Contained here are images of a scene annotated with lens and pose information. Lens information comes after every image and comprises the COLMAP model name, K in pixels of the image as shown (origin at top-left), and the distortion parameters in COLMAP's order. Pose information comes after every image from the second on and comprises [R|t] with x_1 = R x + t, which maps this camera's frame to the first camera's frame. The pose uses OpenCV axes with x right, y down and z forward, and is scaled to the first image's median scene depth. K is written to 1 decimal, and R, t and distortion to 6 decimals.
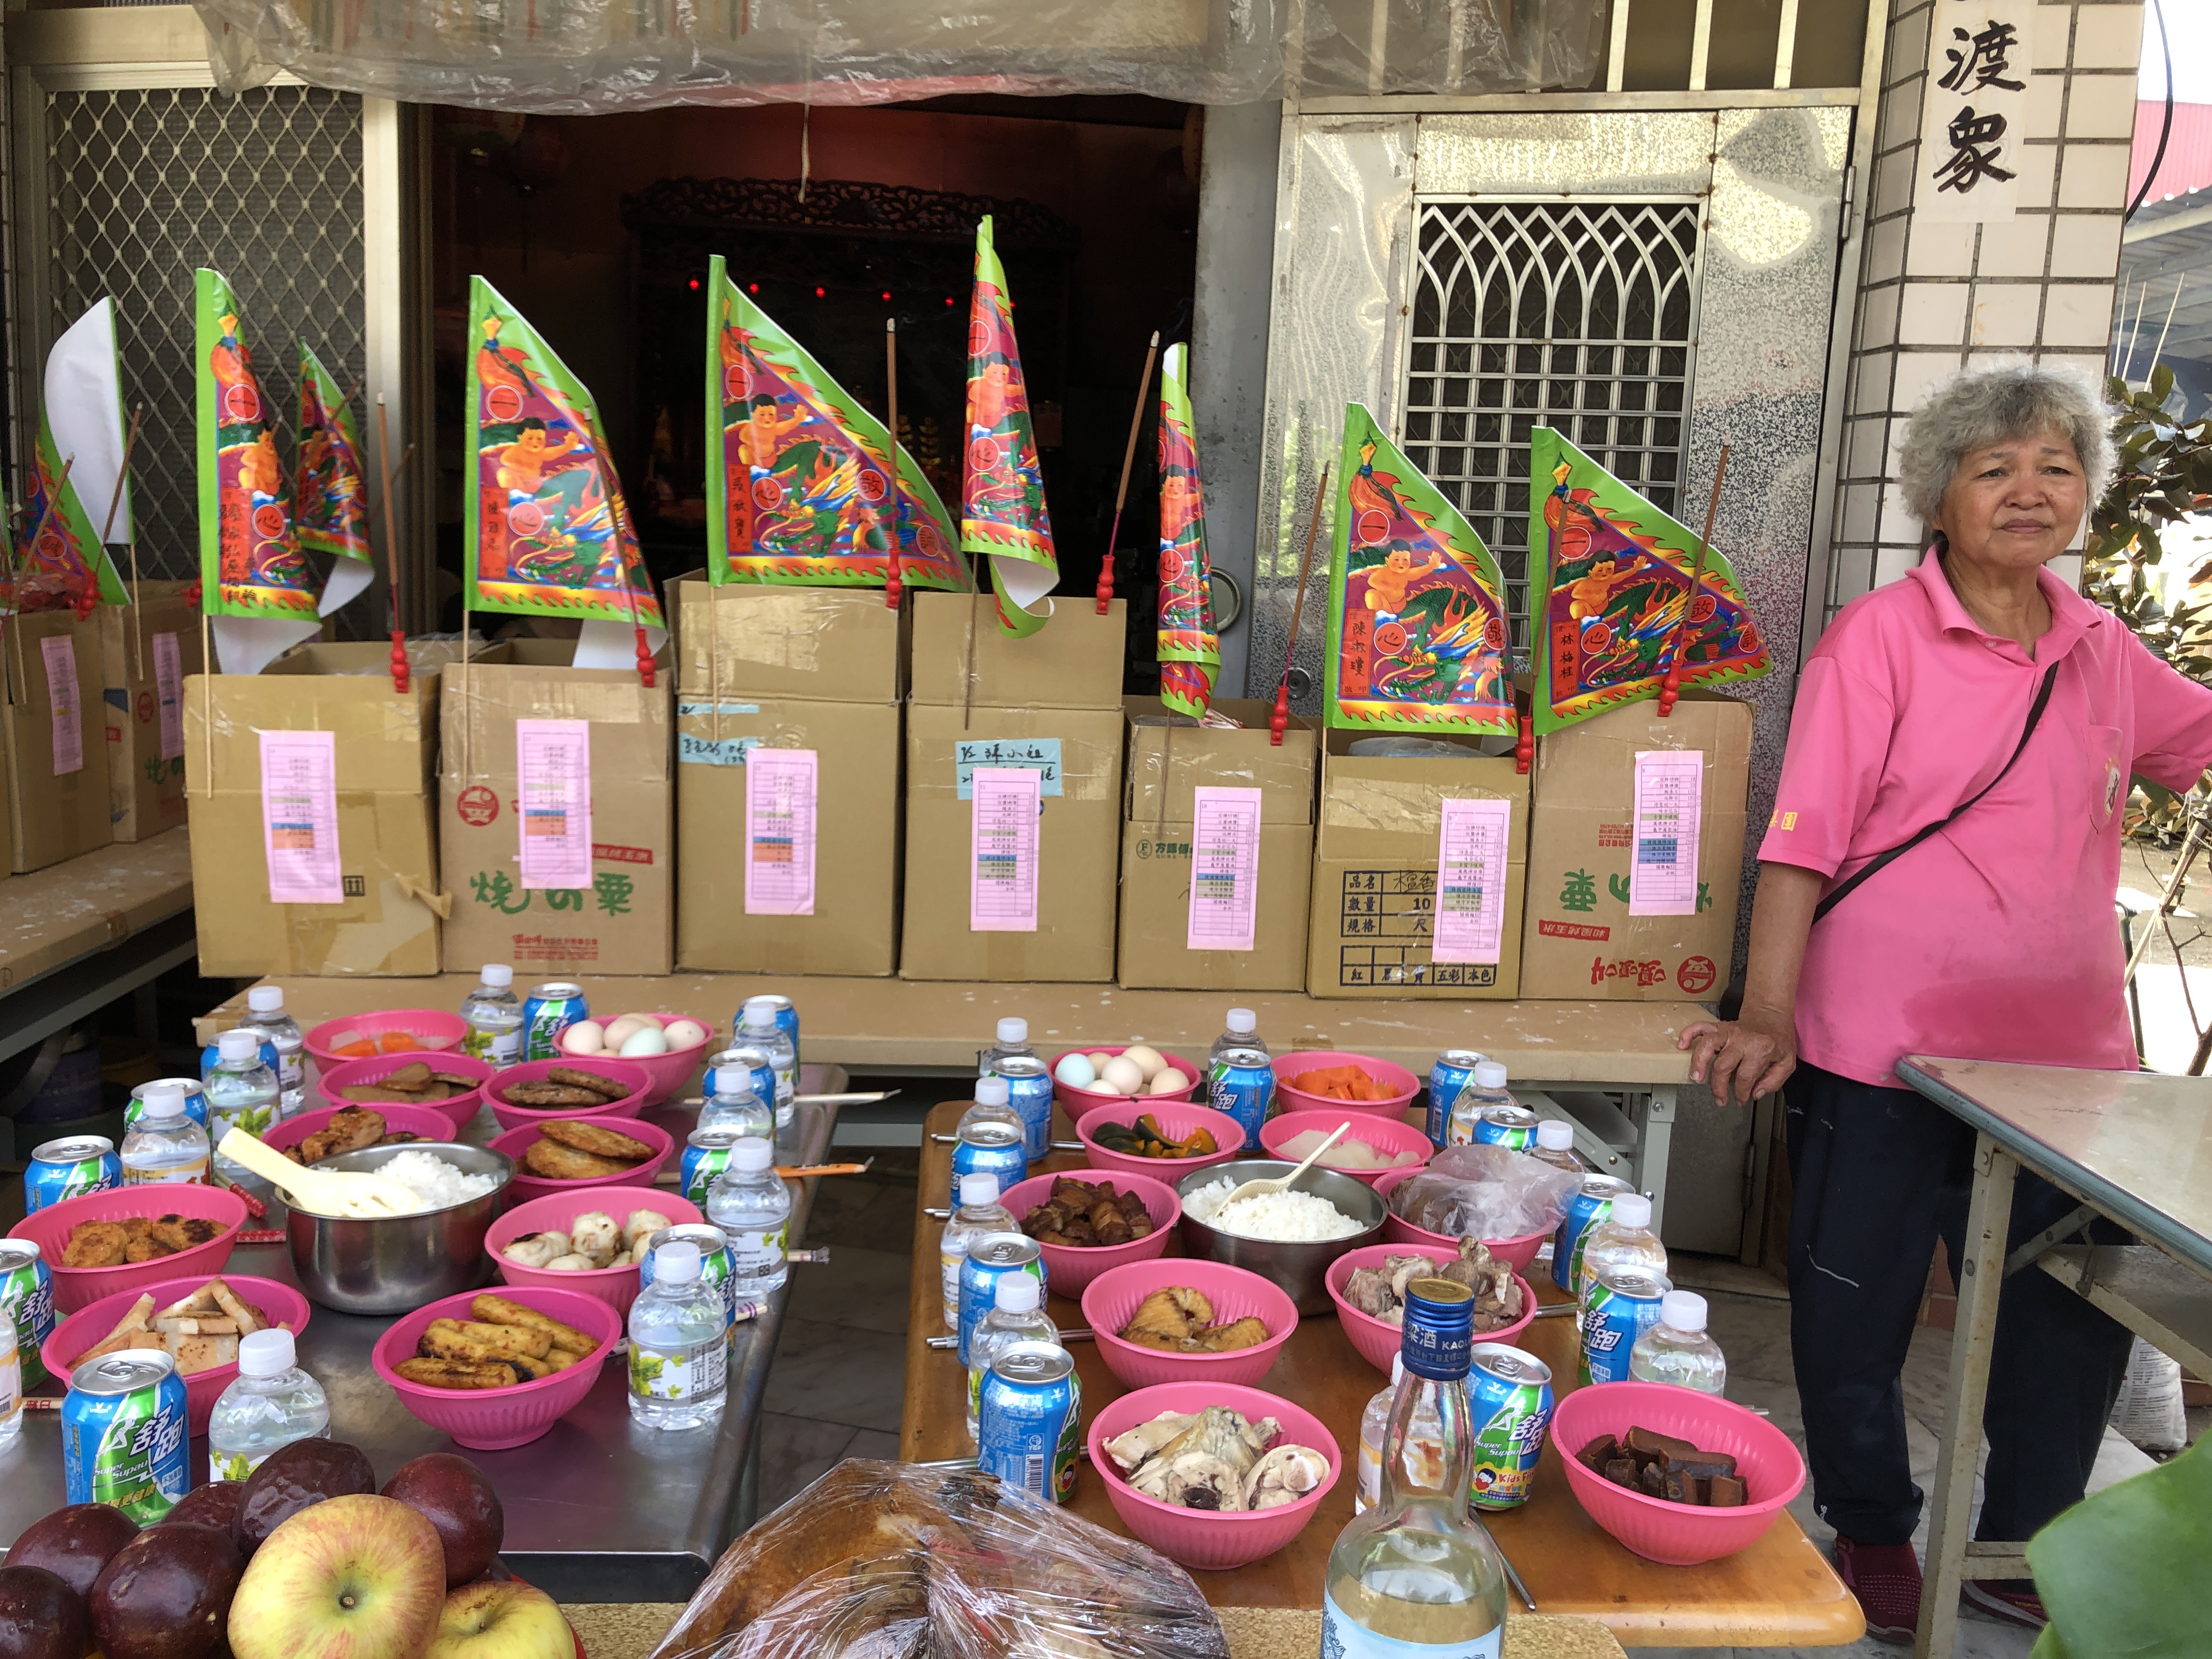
lens RADIAL K [[1809.3, 0, 1096.3], [0, 1809.3, 811.0], [0, 0, 1]] dist [0.026528, -0.044162]
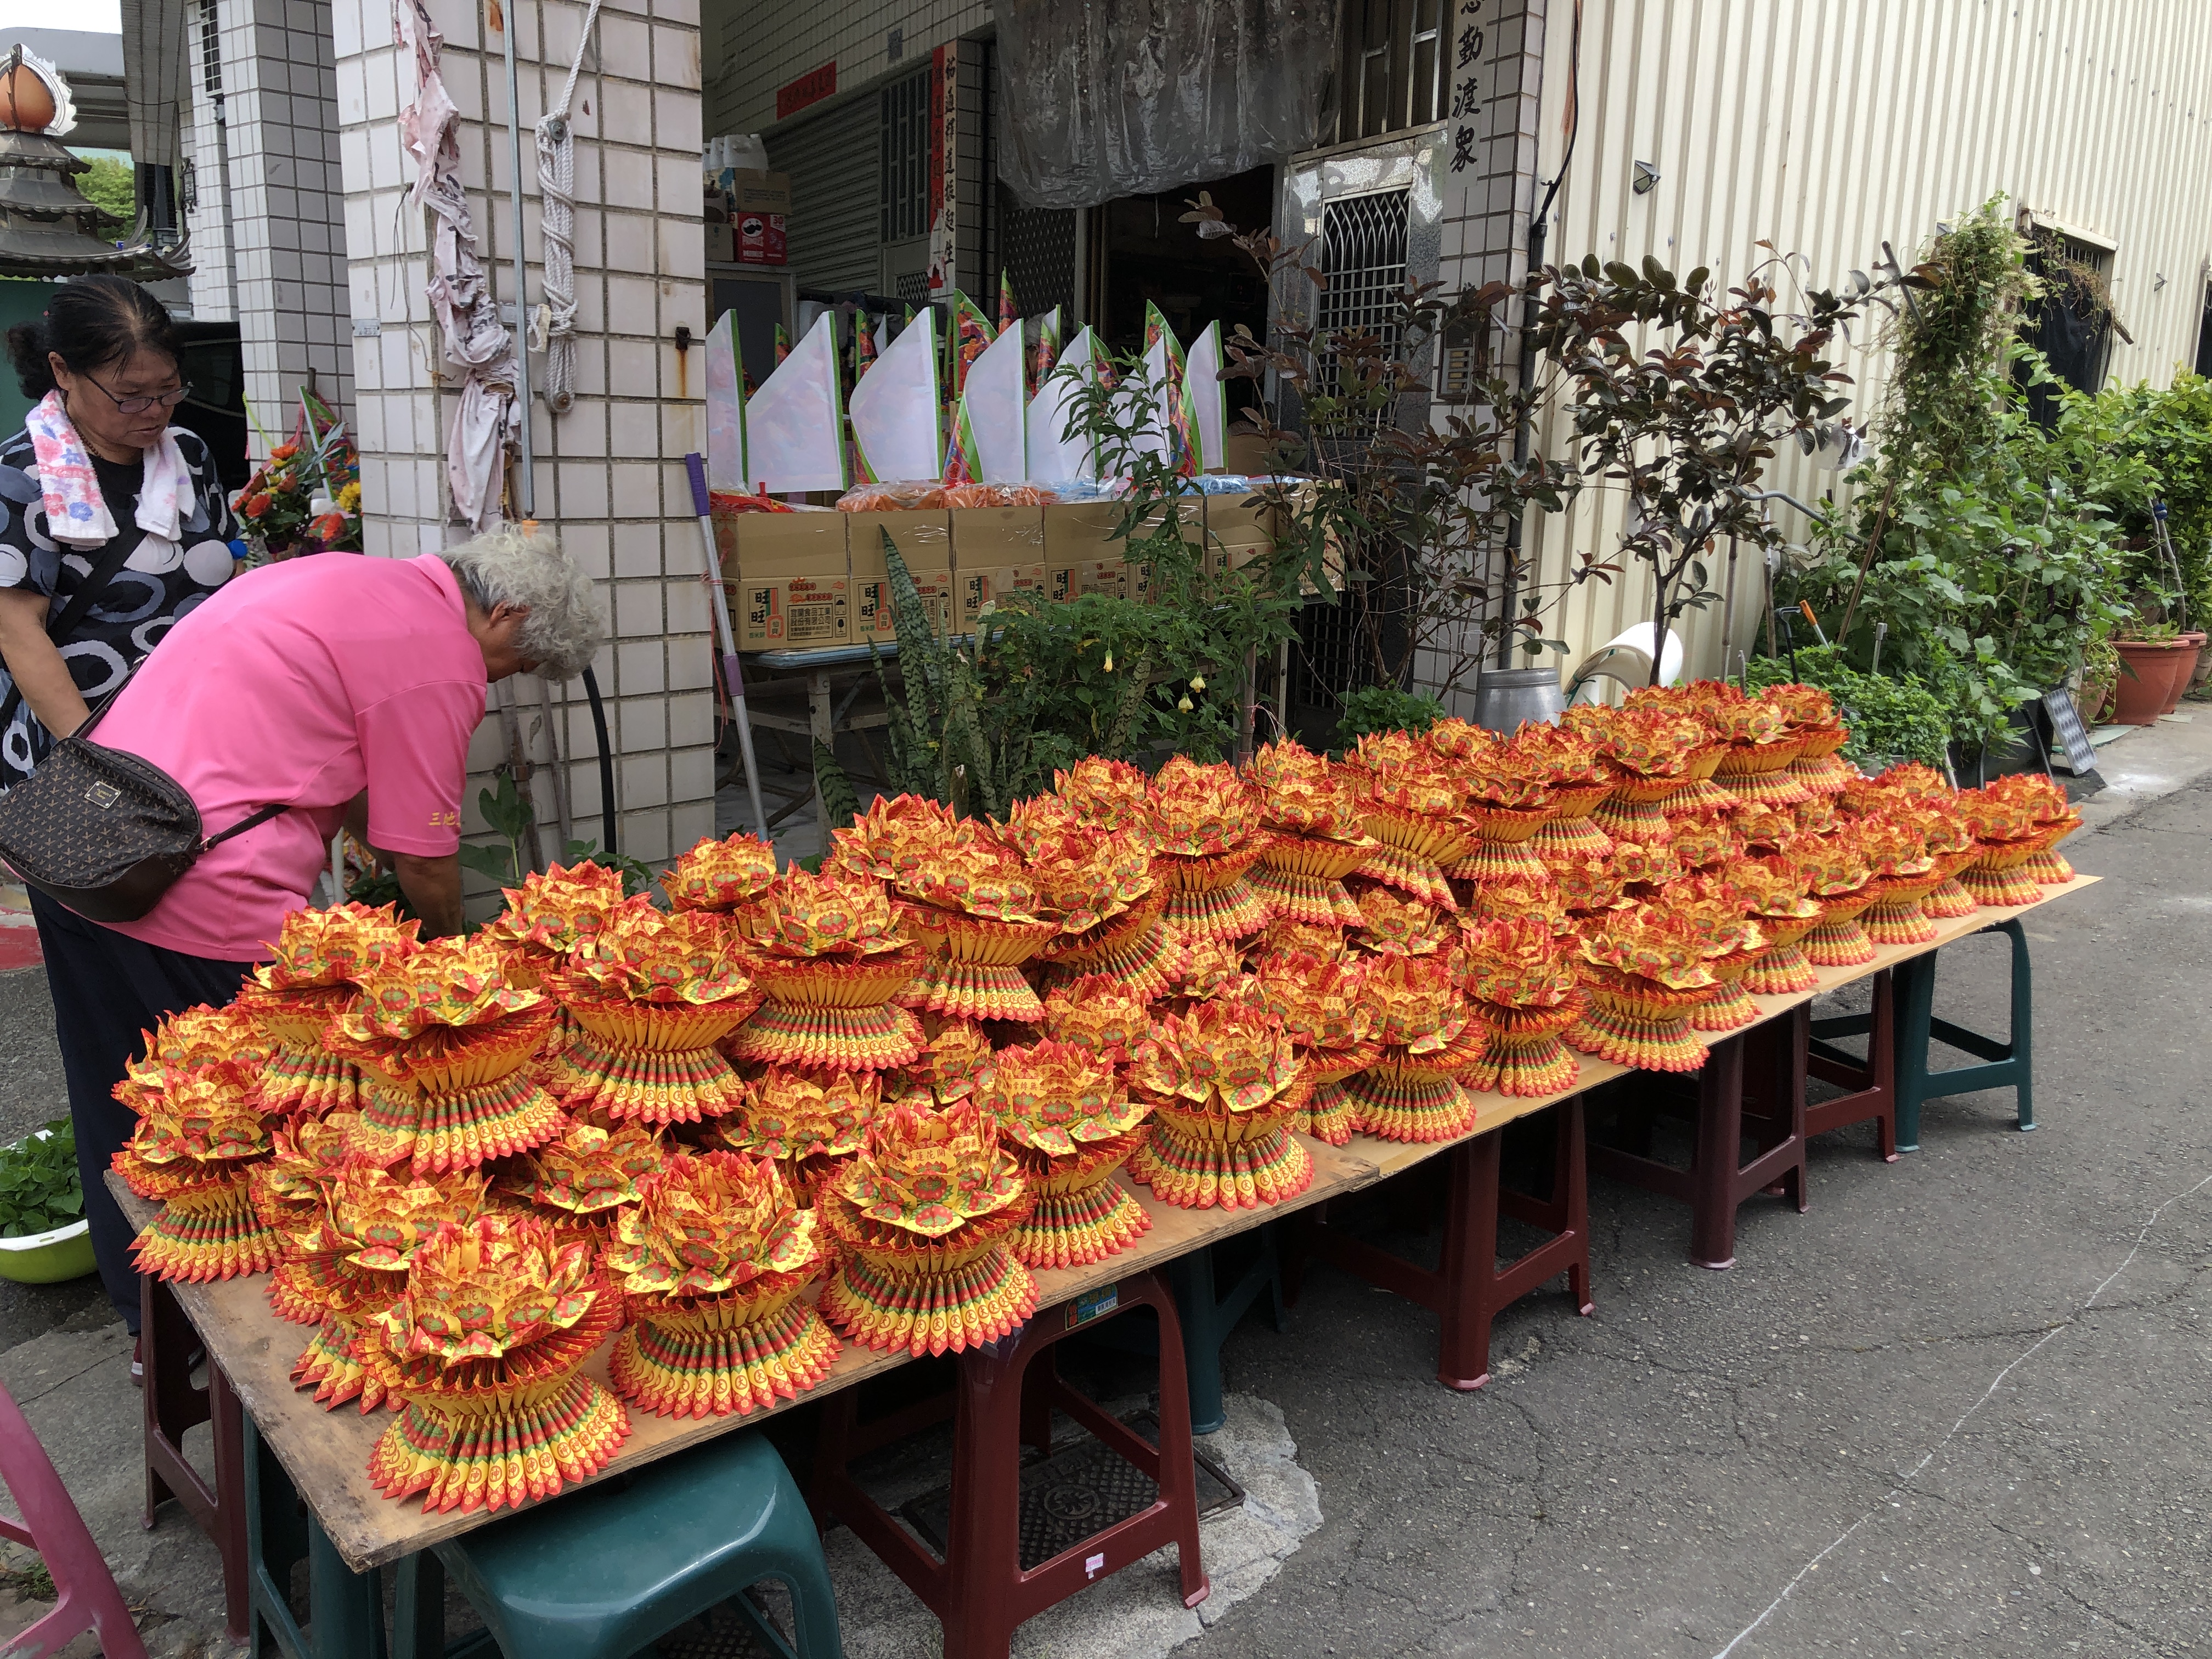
lens RADIAL K [[1799.9, 0, 1101.0], [0, 1799.9, 825.8], [0, 0, 1]] dist [0.029074, -0.051980]
pose [[0.673622, 0.120515, -0.729184, 2.150694], [-0.103738, 0.992266, 0.068162, 0.303203], [0.731759, 0.029728, 0.680914, -0.654088]]
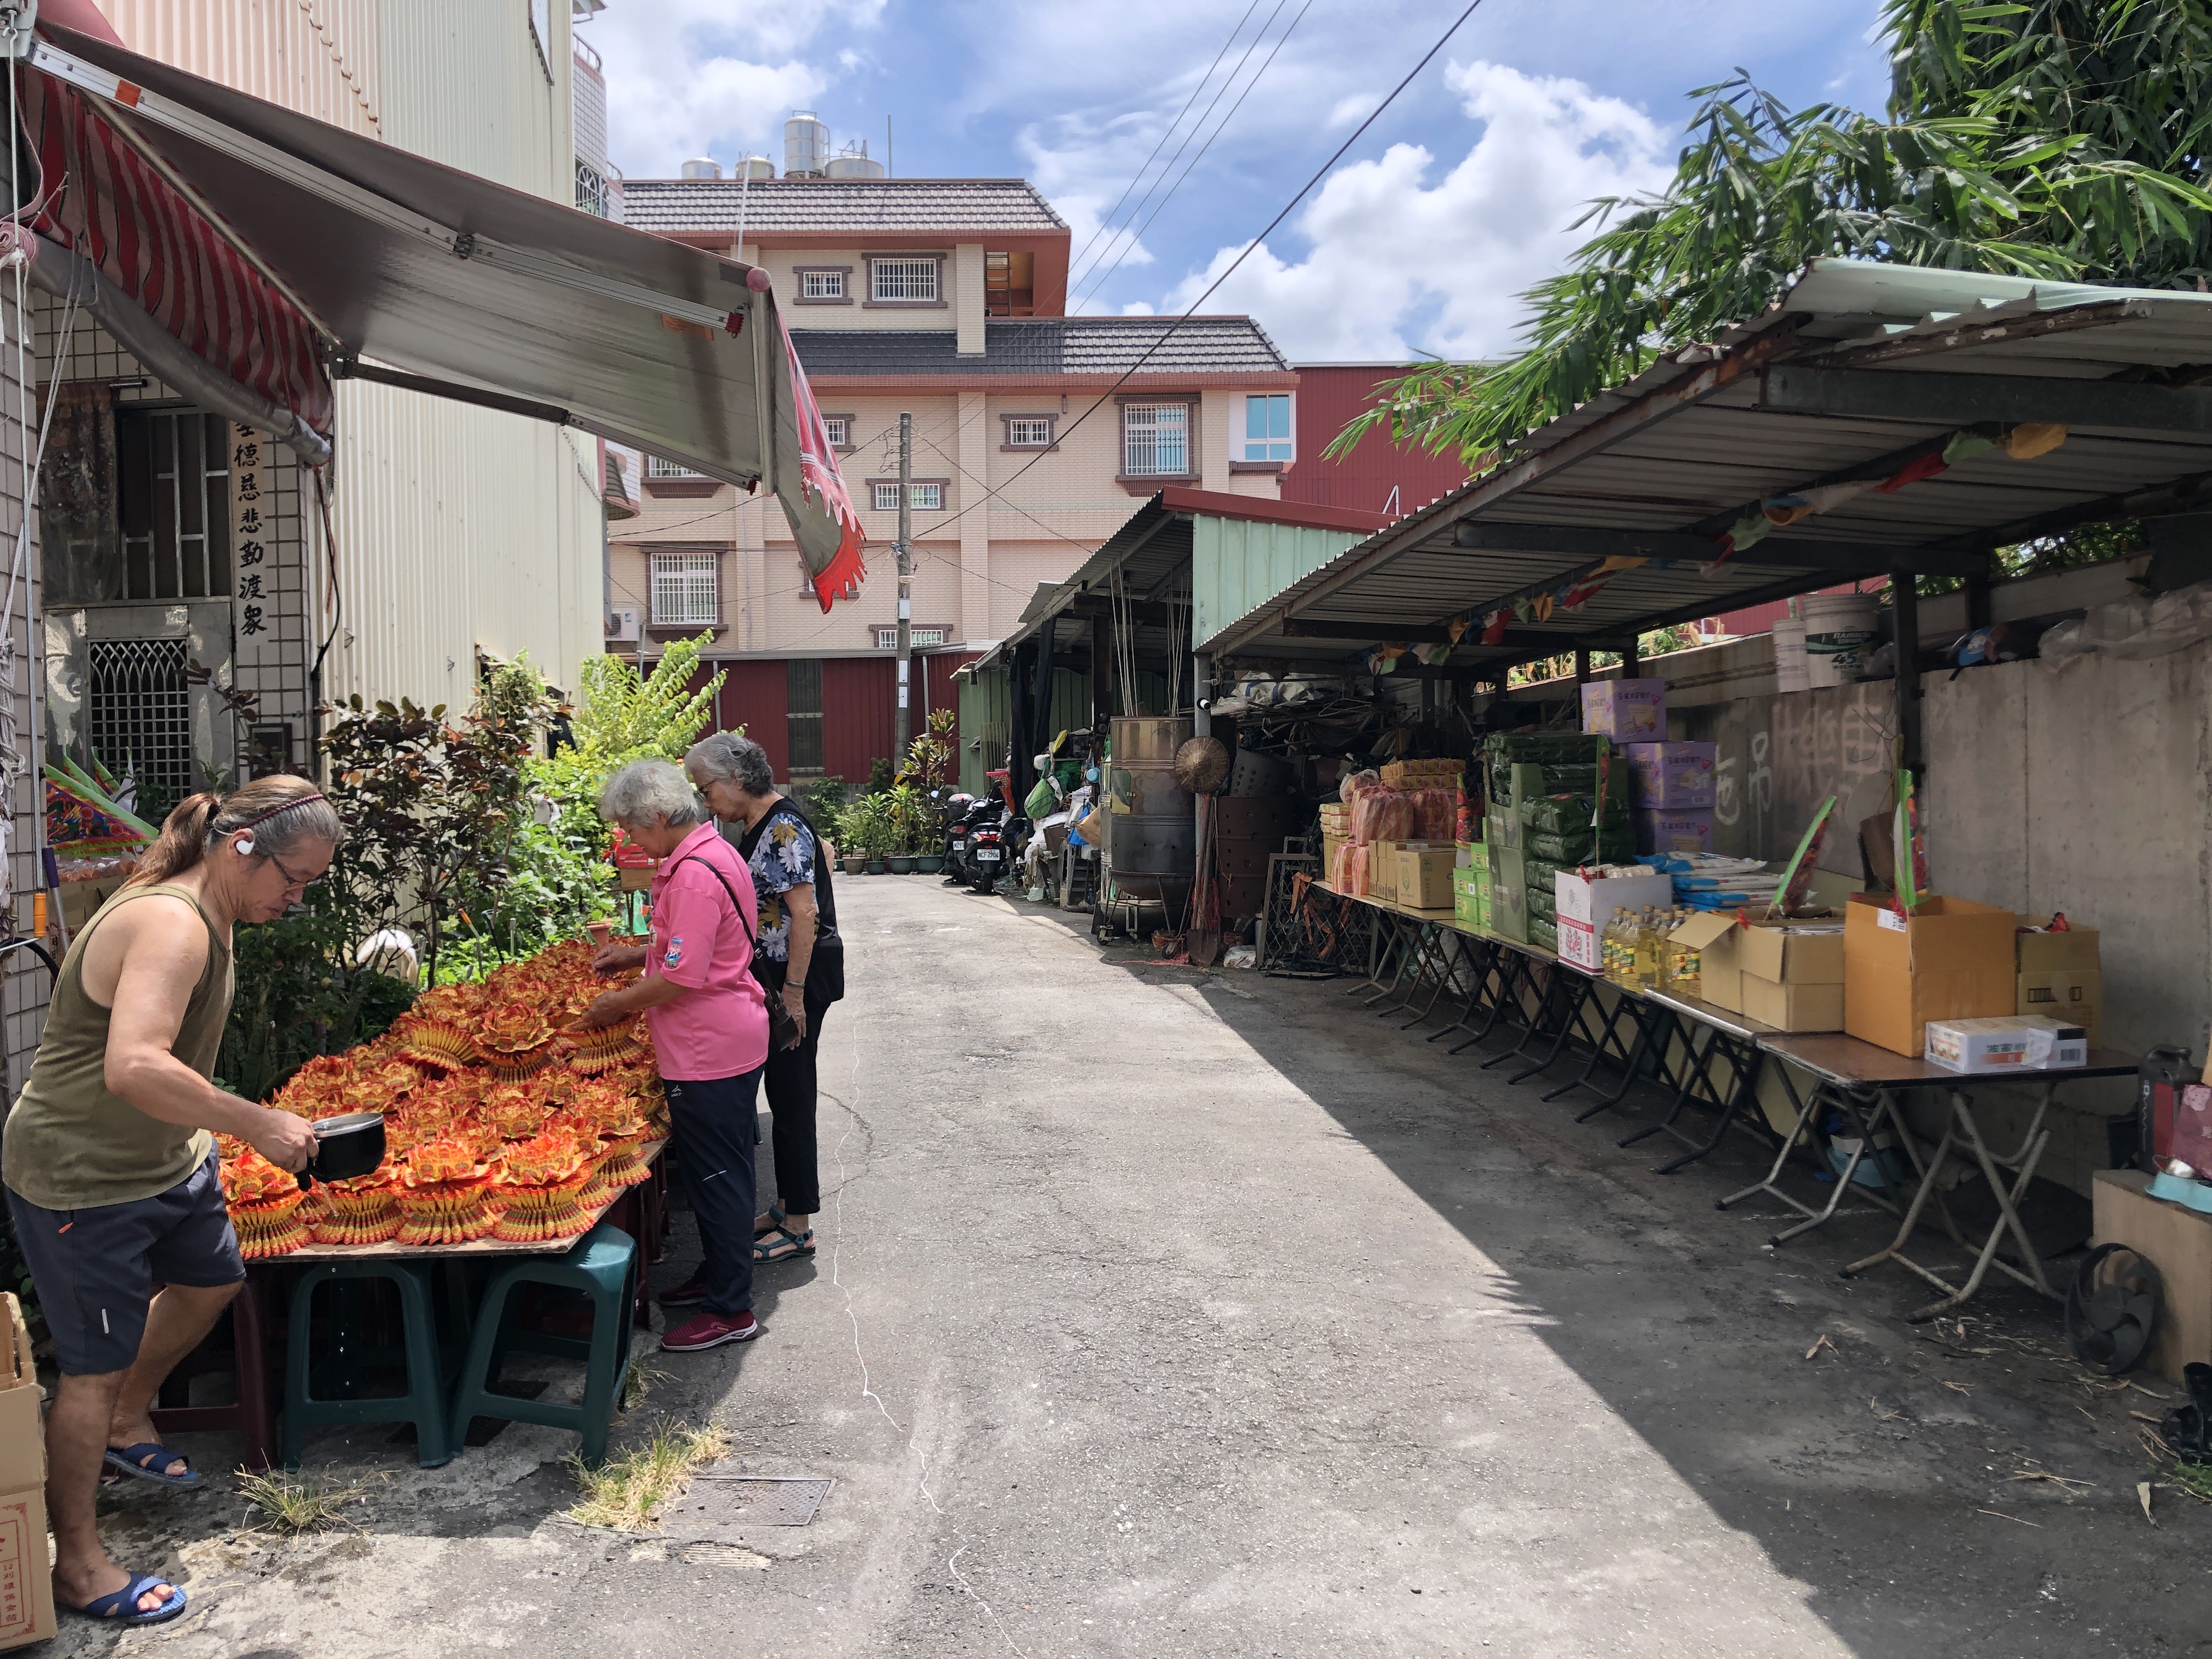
lens RADIAL K [[1799.9, 0, 1101.0], [0, 1799.9, 825.8], [0, 0, 1]] dist [0.029074, -0.051980]
pose [[0.995030, -0.065714, 0.074811, 1.971494], [0.074623, 0.989560, -0.123301, 0.477144], [-0.065927, 0.128271, 0.989545, -2.224547]]
